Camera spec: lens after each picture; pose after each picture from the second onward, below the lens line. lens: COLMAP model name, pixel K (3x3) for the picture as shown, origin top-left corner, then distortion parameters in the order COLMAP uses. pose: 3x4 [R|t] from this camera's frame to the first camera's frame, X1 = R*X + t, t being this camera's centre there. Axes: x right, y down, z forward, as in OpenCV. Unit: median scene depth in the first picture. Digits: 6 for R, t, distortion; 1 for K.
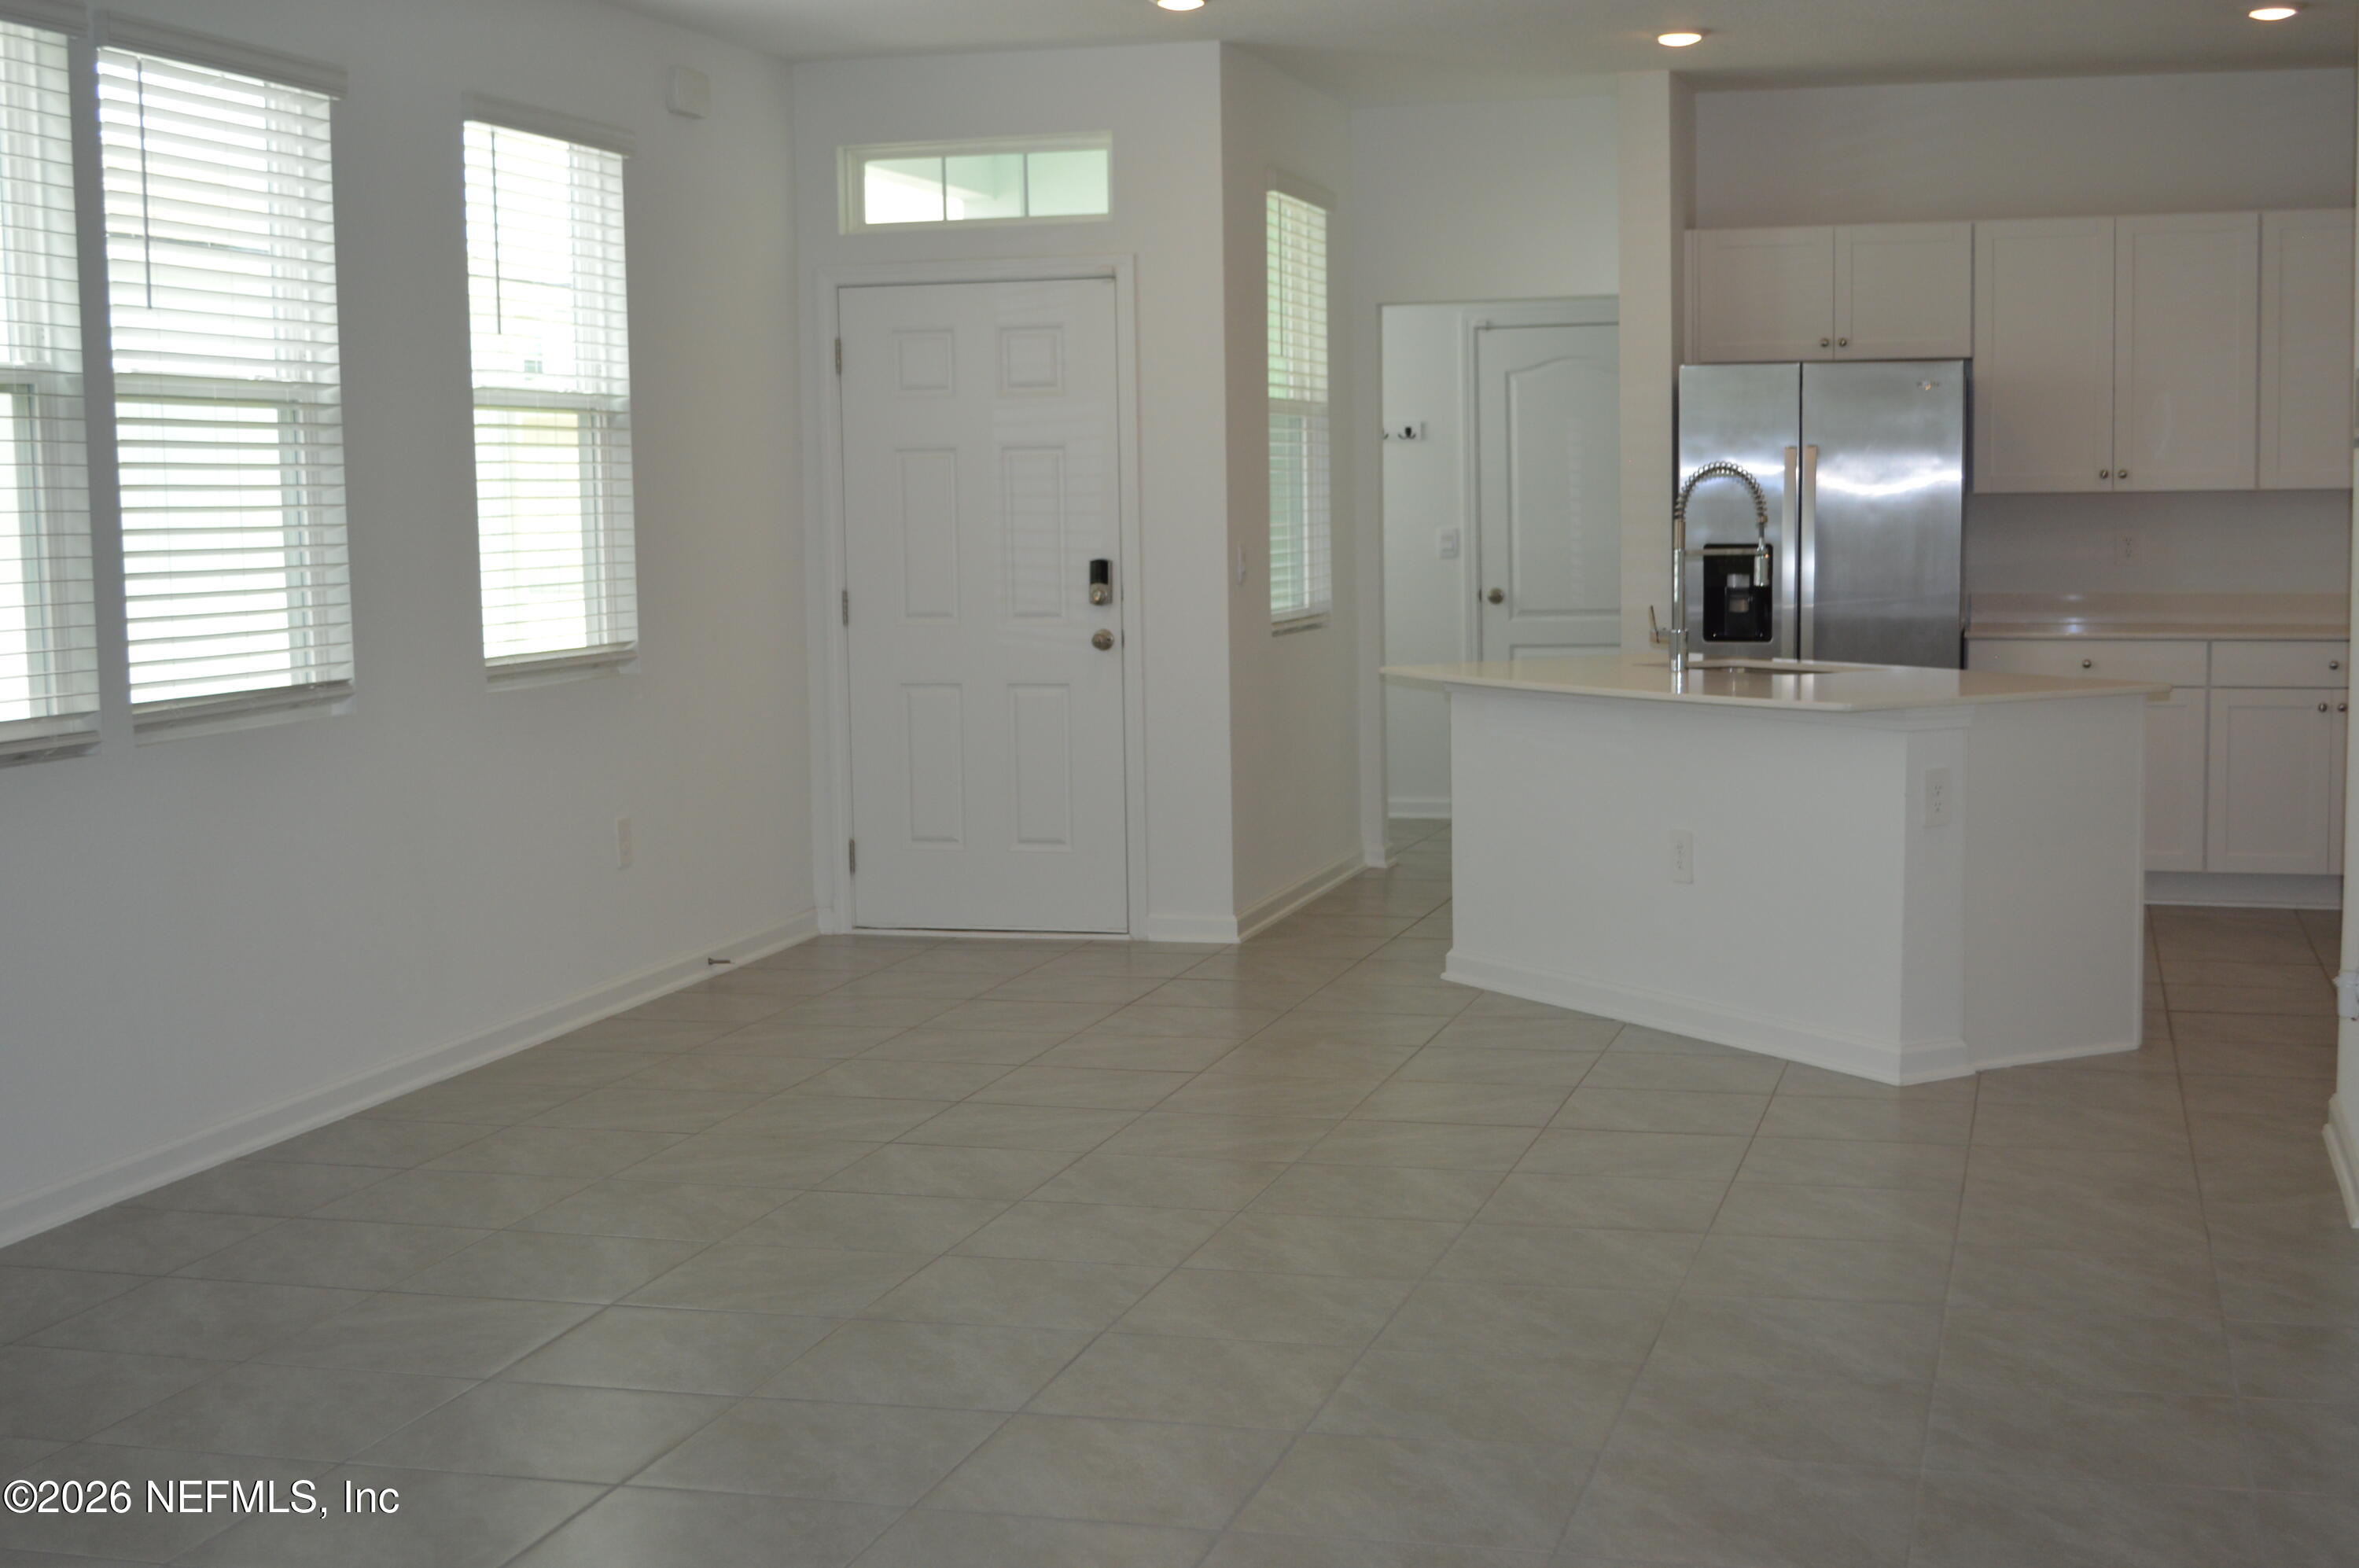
lens RADIAL K [[3139.3, 0, 1179.5], [0, 3139.3, 772.1], [0, 0, 1]] dist [-0.031672, 0.000000]
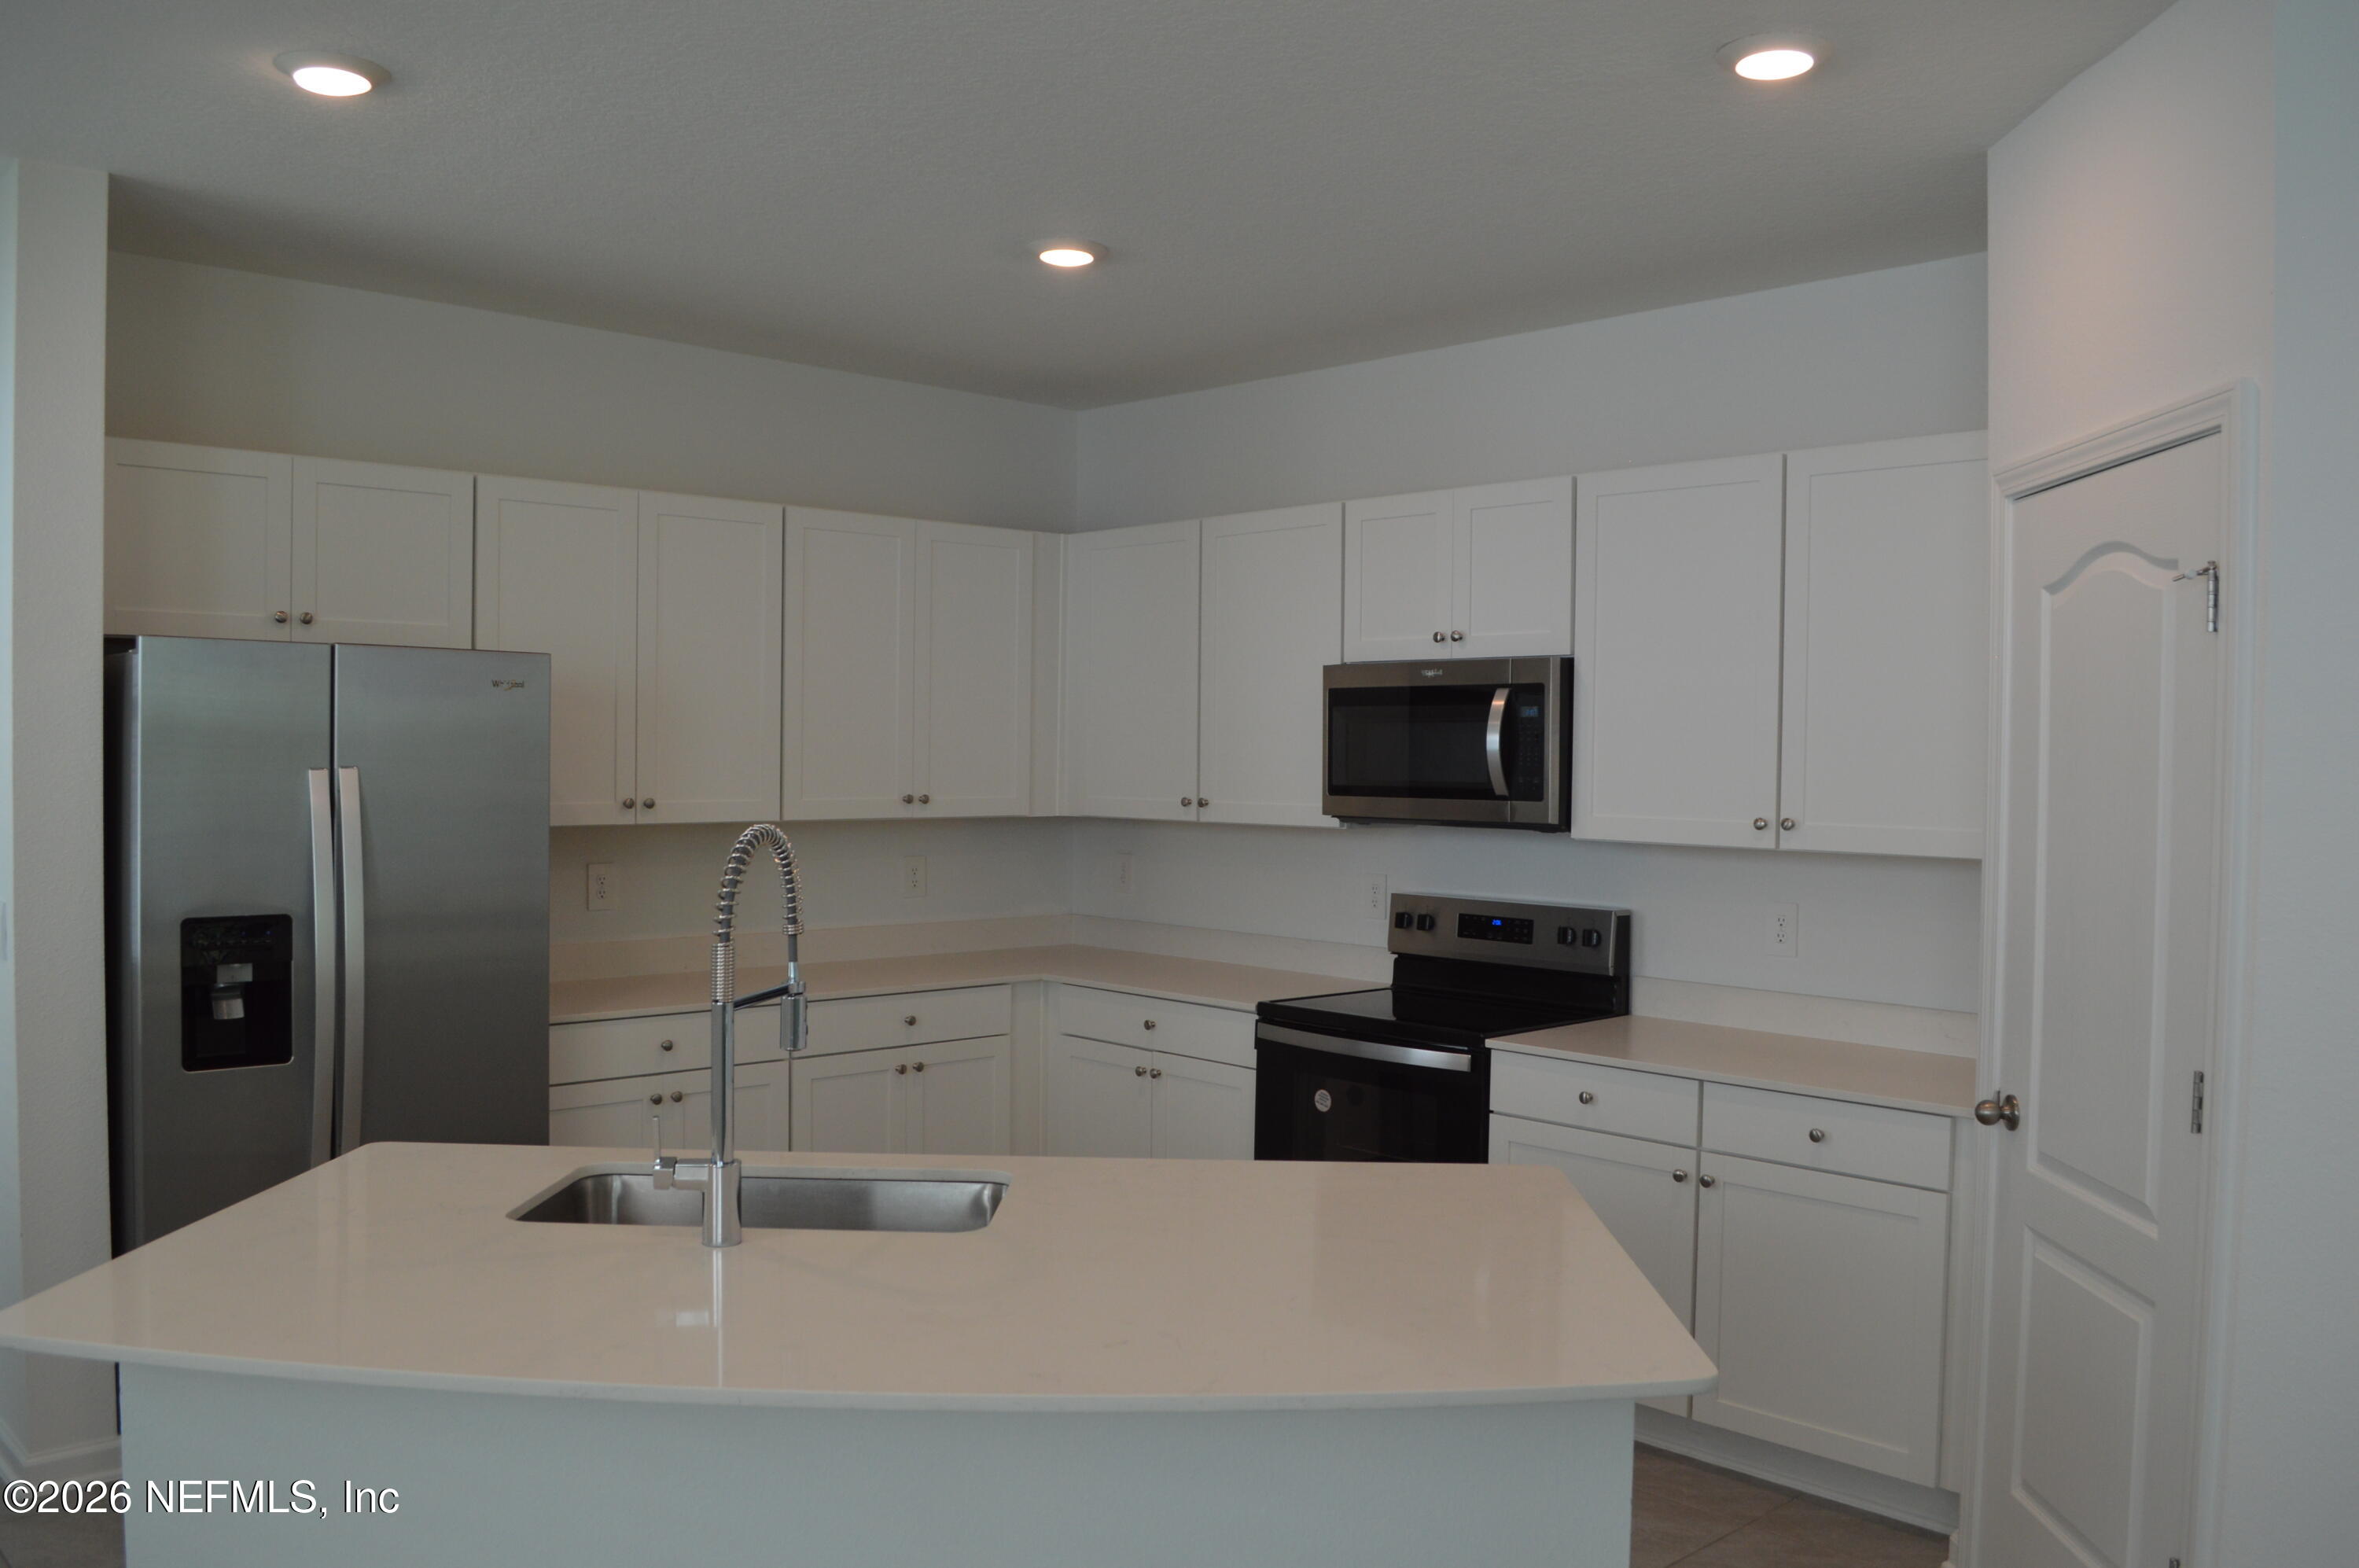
lens RADIAL K [[1878.1, 0, 1179.5], [0, 1878.1, 799.1], [0, 0, 1]] dist [-0.084404, 0.012615]
pose [[0.516871, -0.002090, 0.856060, -0.050227], [0.061059, 0.997540, -0.034430, -0.079055], [-0.853883, 0.070066, 0.515728, 0.700526]]
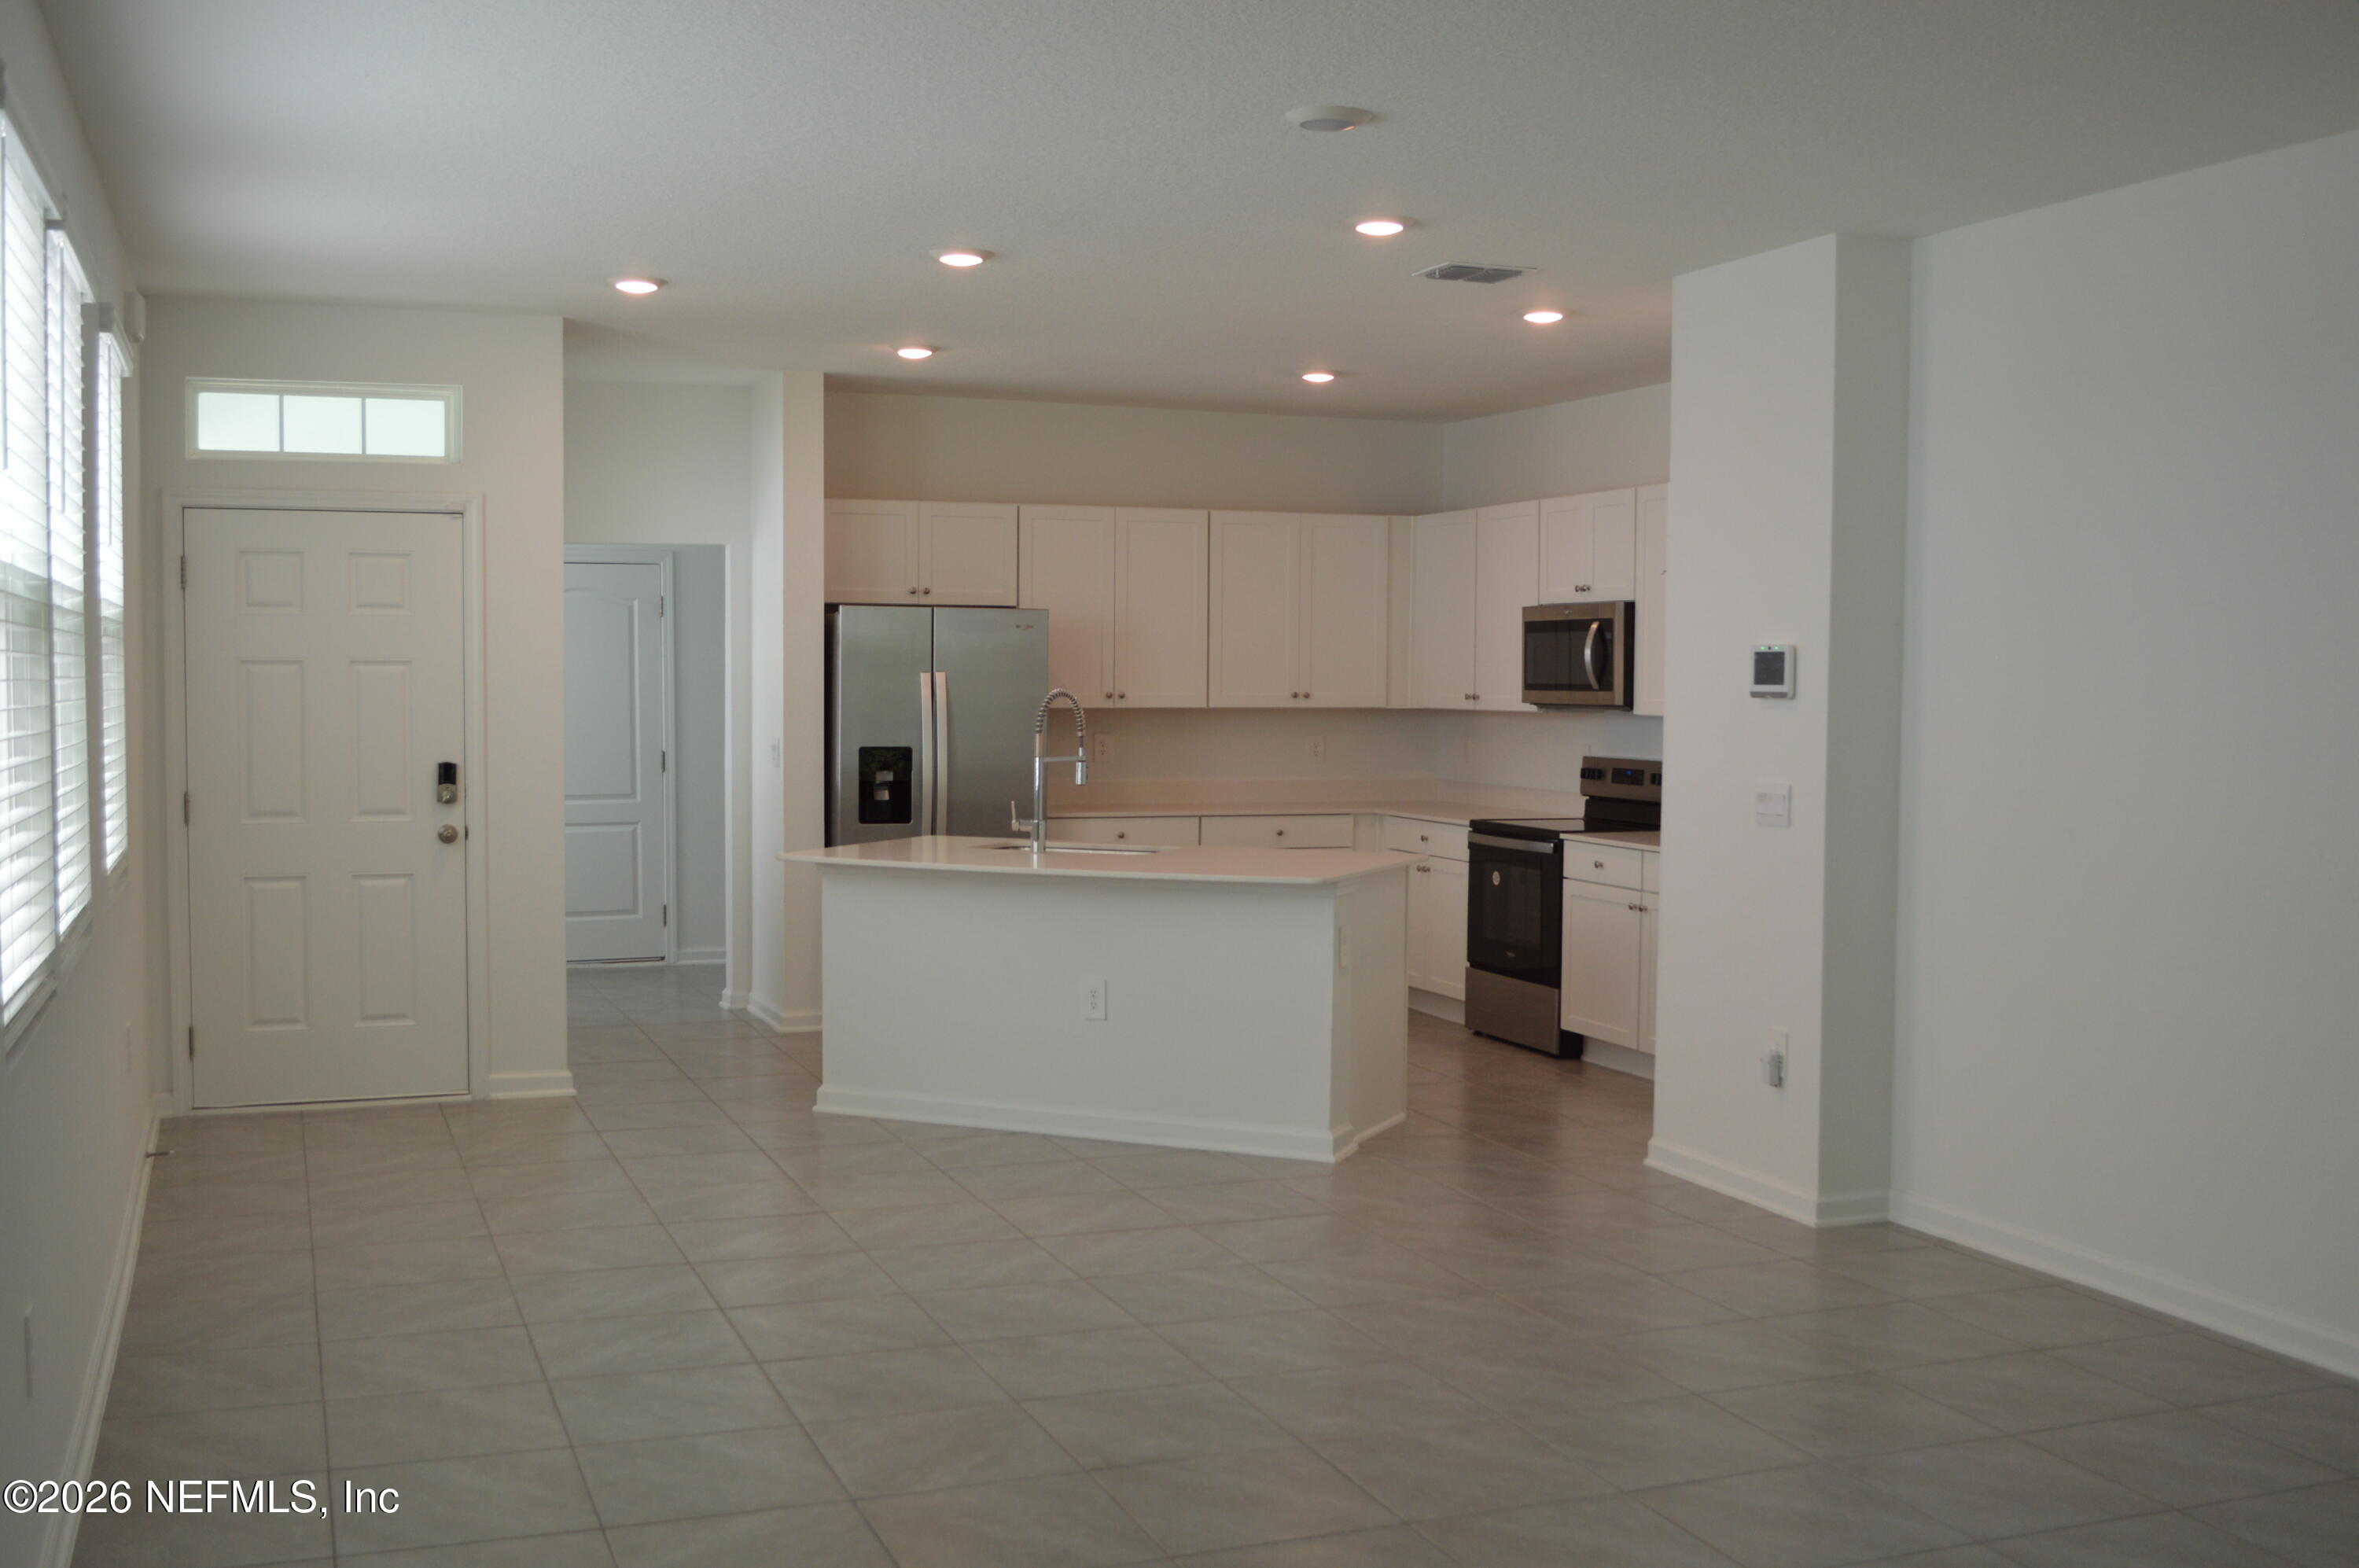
lens RADIAL K [[2367.6, 0, 1187.0], [0, 2367.6, 801.4], [0, 0, 1]] dist [-0.078724, 0.000000]
pose [[0.800974, -0.013600, 0.598545, -0.328191], [0.037704, 0.998903, -0.027759, -0.021396], [-0.597511, 0.044802, 0.800608, 0.175898]]
